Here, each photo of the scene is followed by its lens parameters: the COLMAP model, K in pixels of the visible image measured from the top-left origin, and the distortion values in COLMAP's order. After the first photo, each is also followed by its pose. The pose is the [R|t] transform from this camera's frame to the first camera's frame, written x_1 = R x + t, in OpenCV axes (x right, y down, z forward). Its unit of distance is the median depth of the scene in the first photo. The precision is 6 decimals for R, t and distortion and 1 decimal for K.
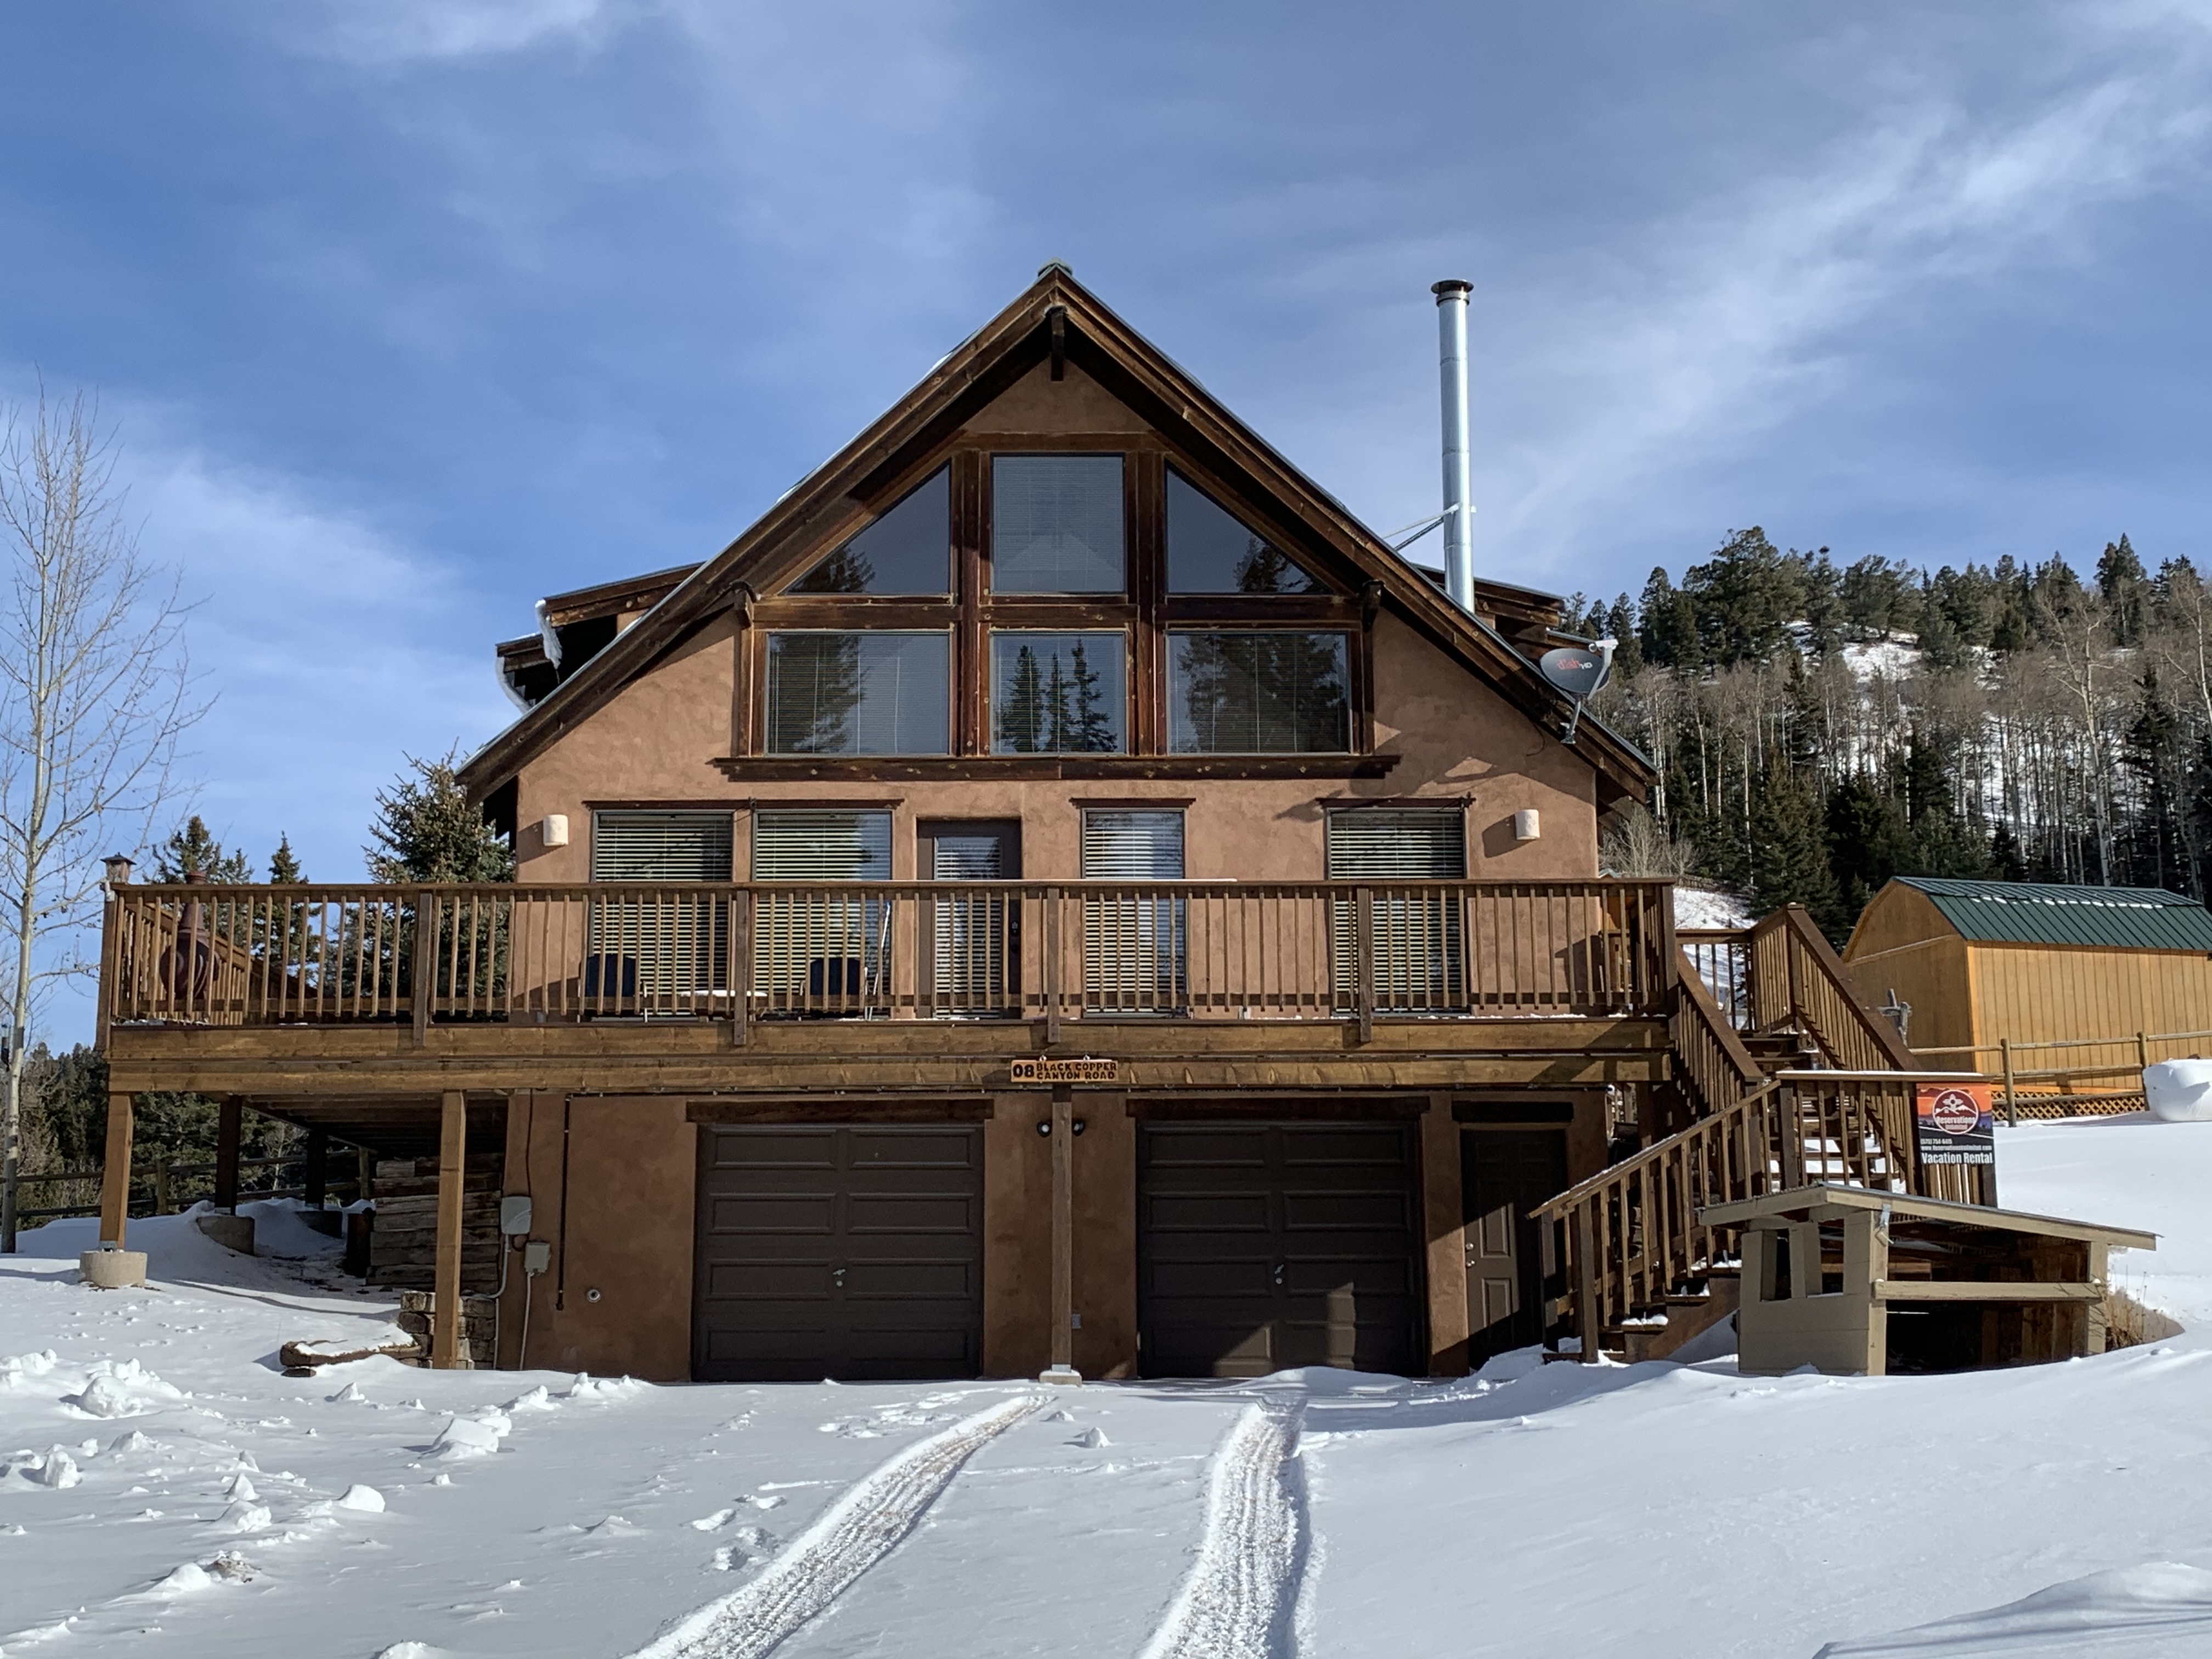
lens RADIAL K [[2769.0, 0, 1106.0], [0, 2769.0, 829.5], [0, 0, 1]] dist [0.189175, -0.044045]
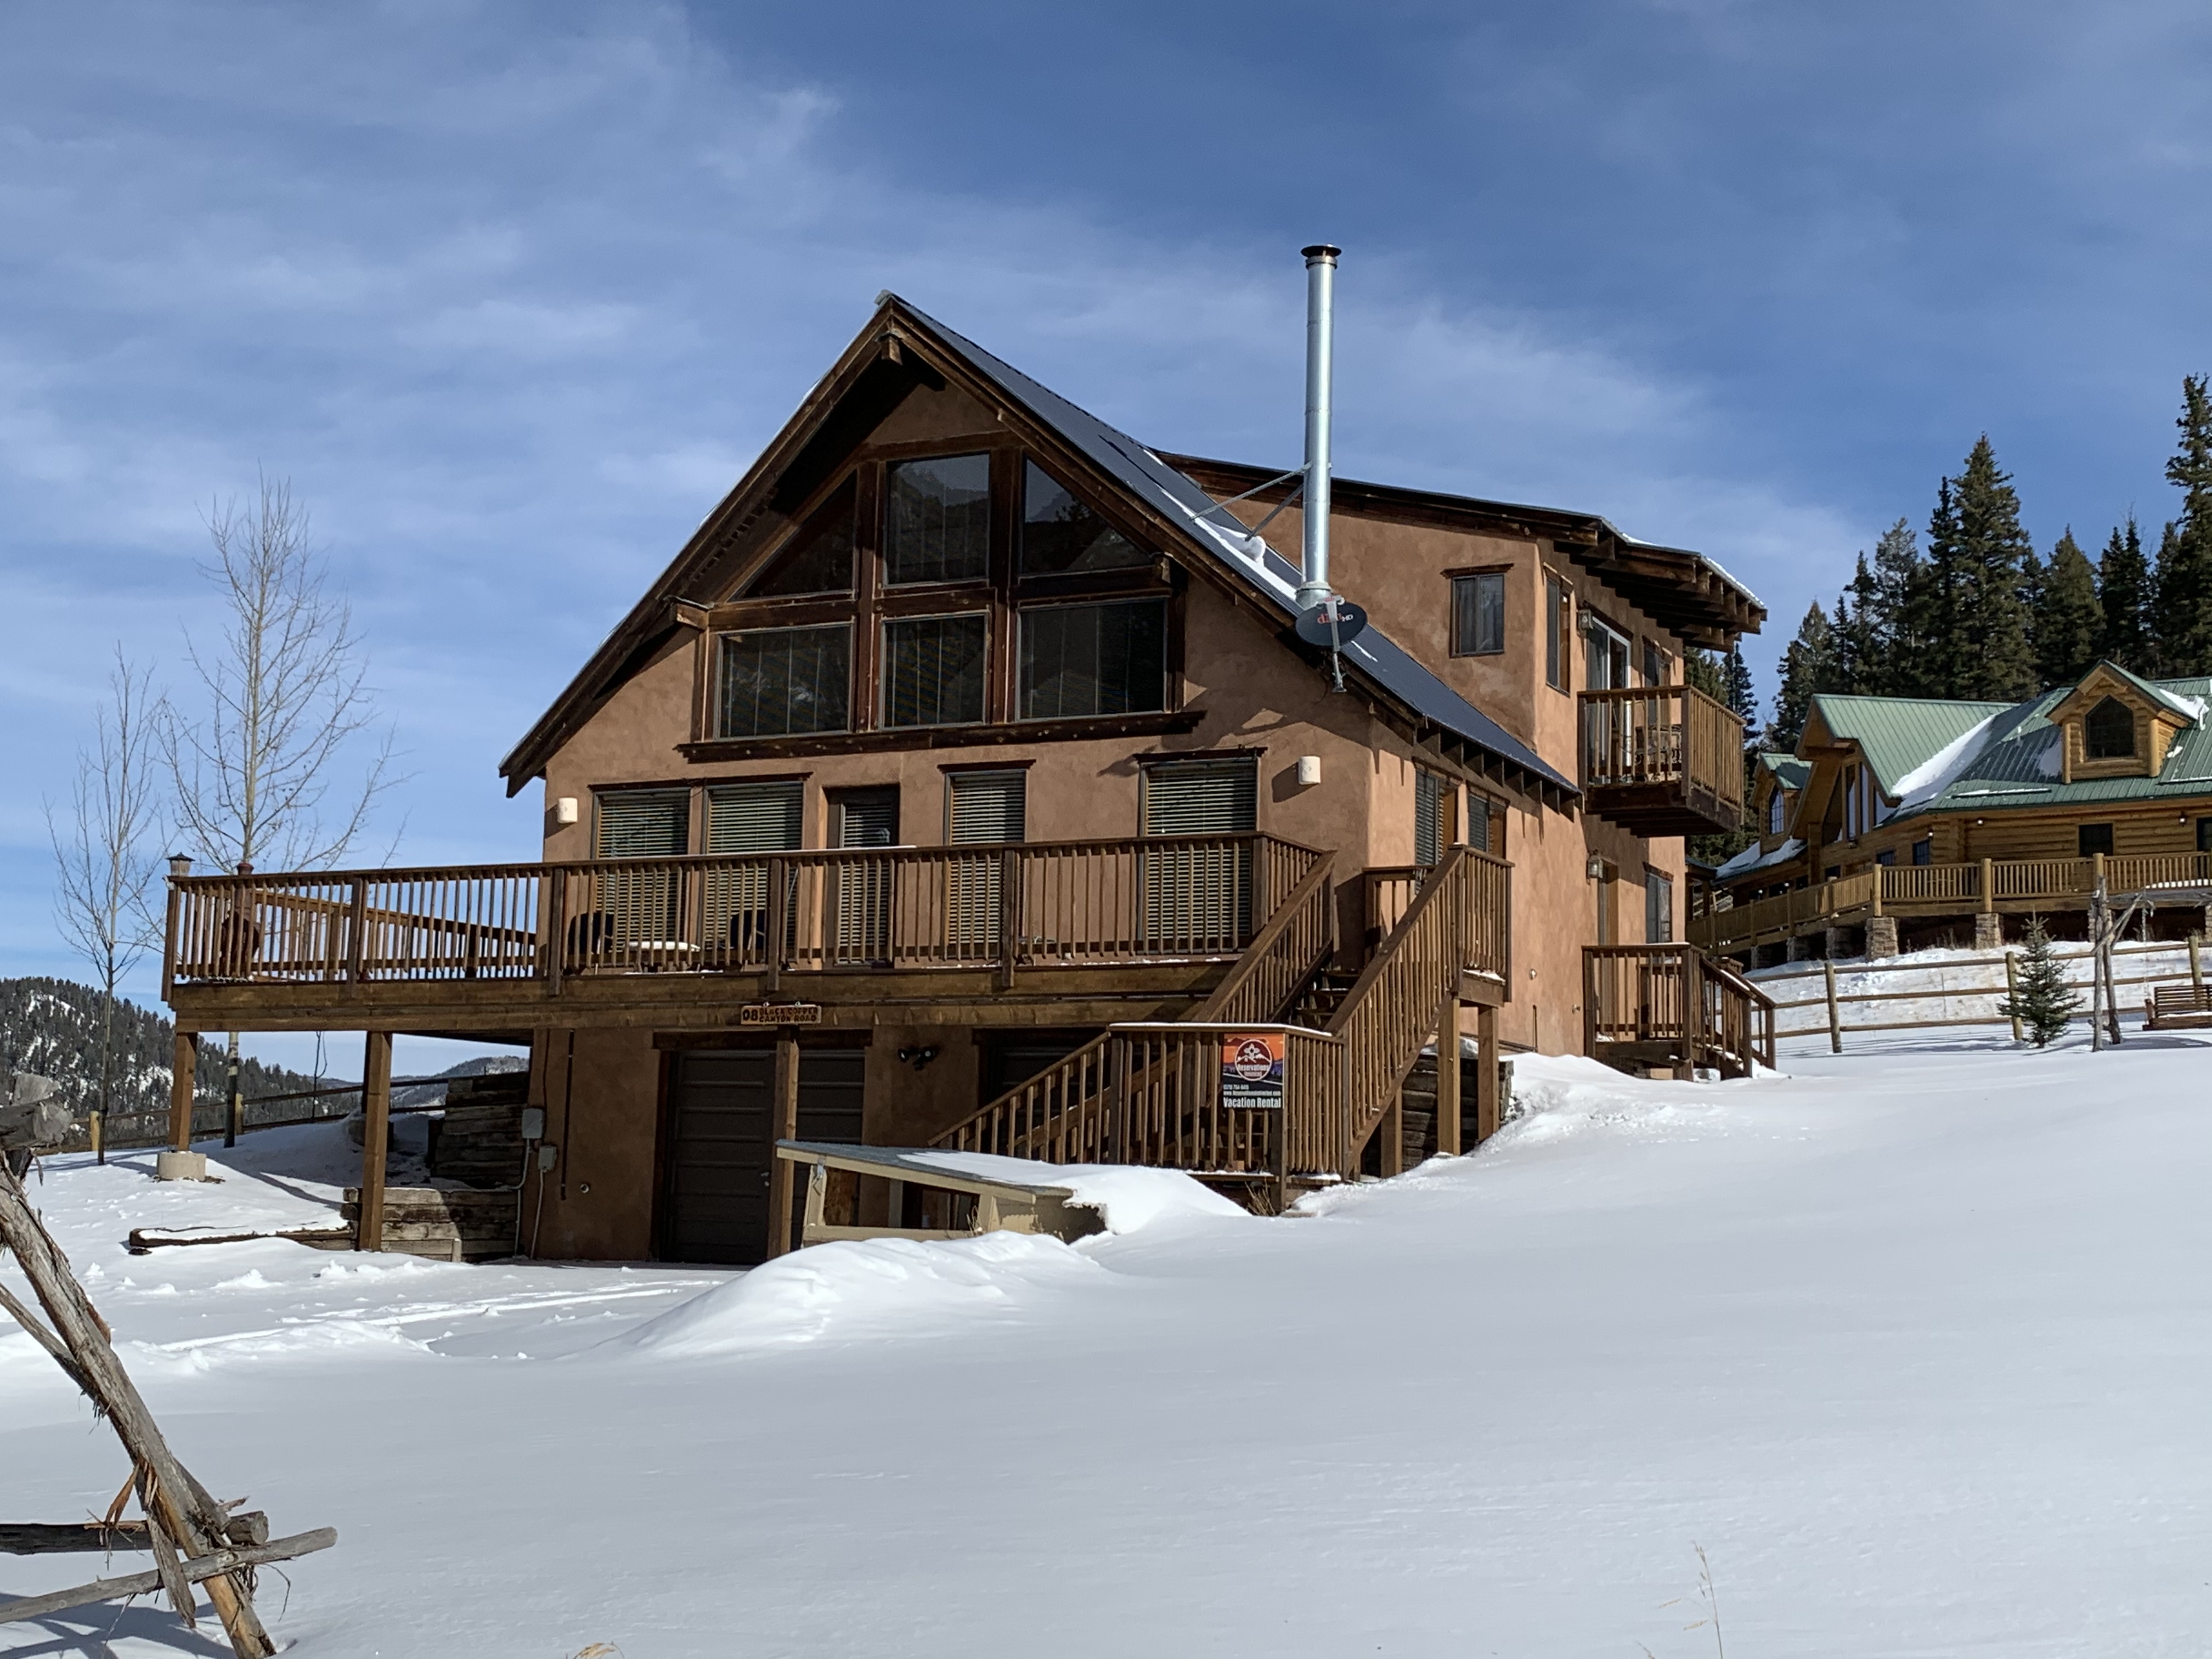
lens RADIAL K [[2769.0, 0, 1106.0], [0, 2769.0, 829.5], [0, 0, 1]] dist [0.189175, -0.044045]
pose [[0.890295, -0.034455, -0.454079, 0.564092], [0.059592, 0.997374, 0.041160, -0.027457], [0.451469, -0.063704, 0.890010, 0.017456]]
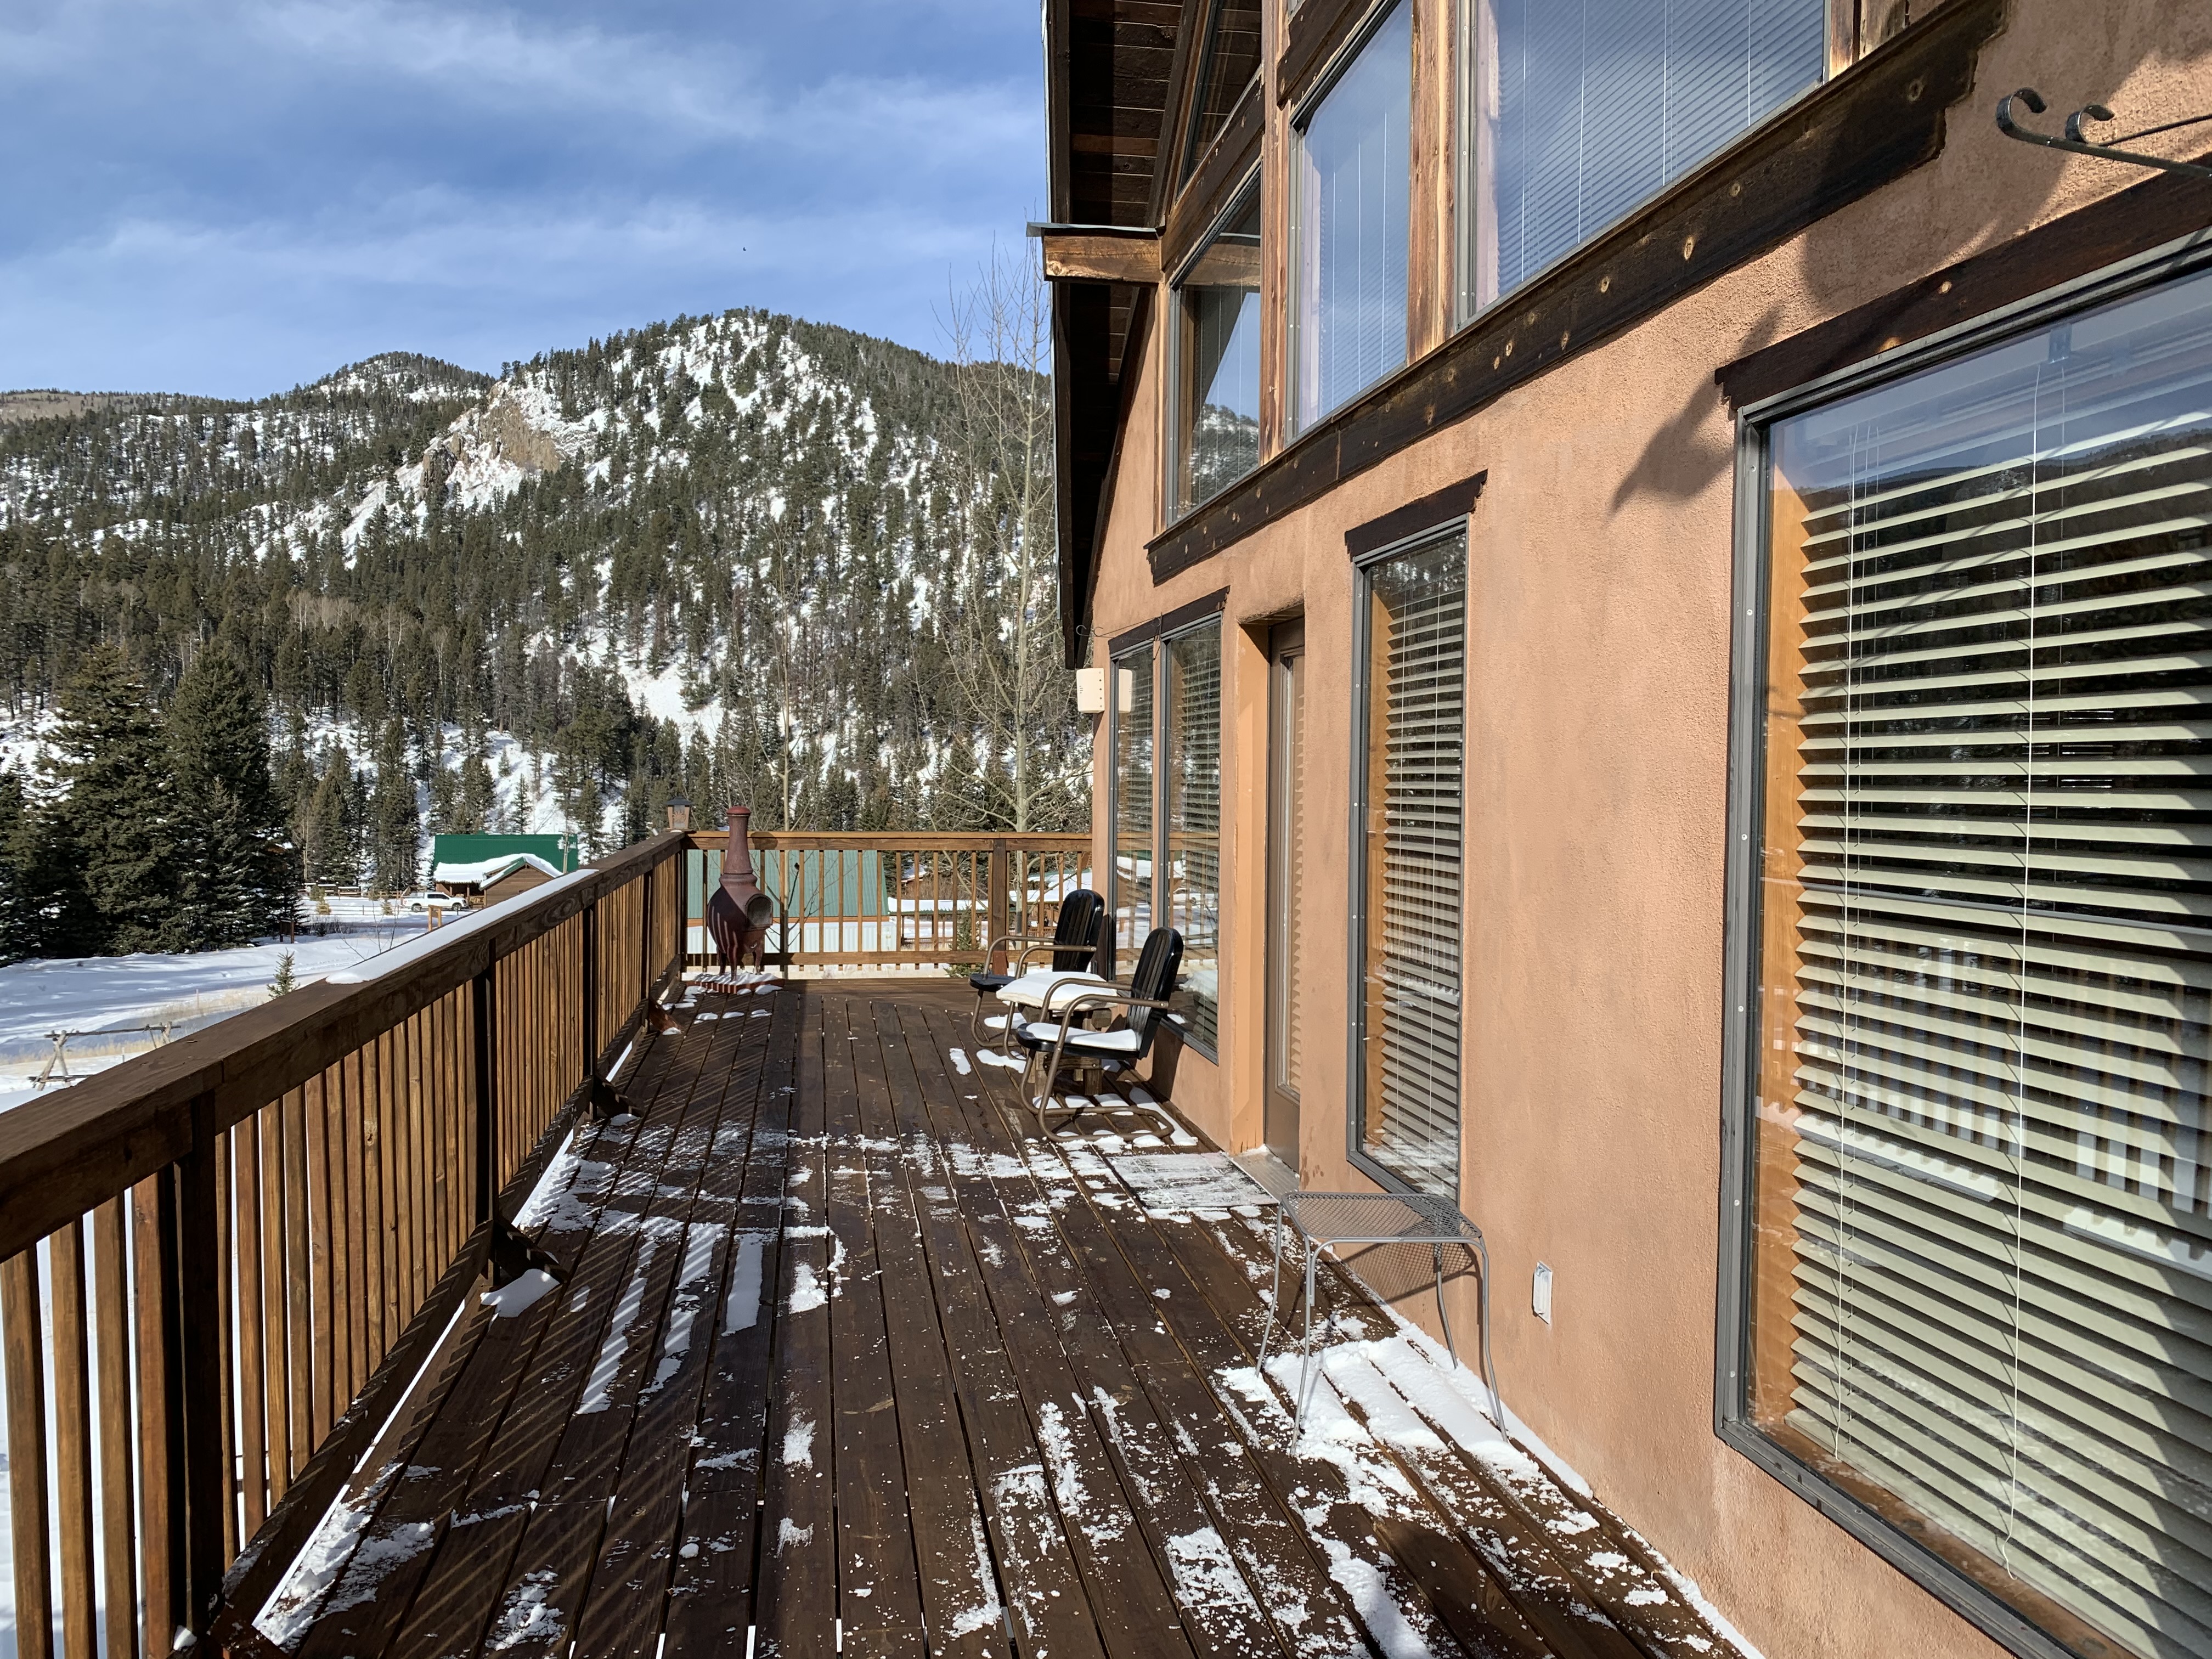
lens RADIAL K [[1675.7, 0, 1110.2], [0, 1675.7, 815.9], [0, 0, 1]] dist [0.085119, -0.146331]
pose [[0.150186, 0.036975, -0.987966, 0.196380], [0.183340, 0.980926, 0.064582, 0.004950], [0.971509, -0.190833, 0.140542, 0.933554]]
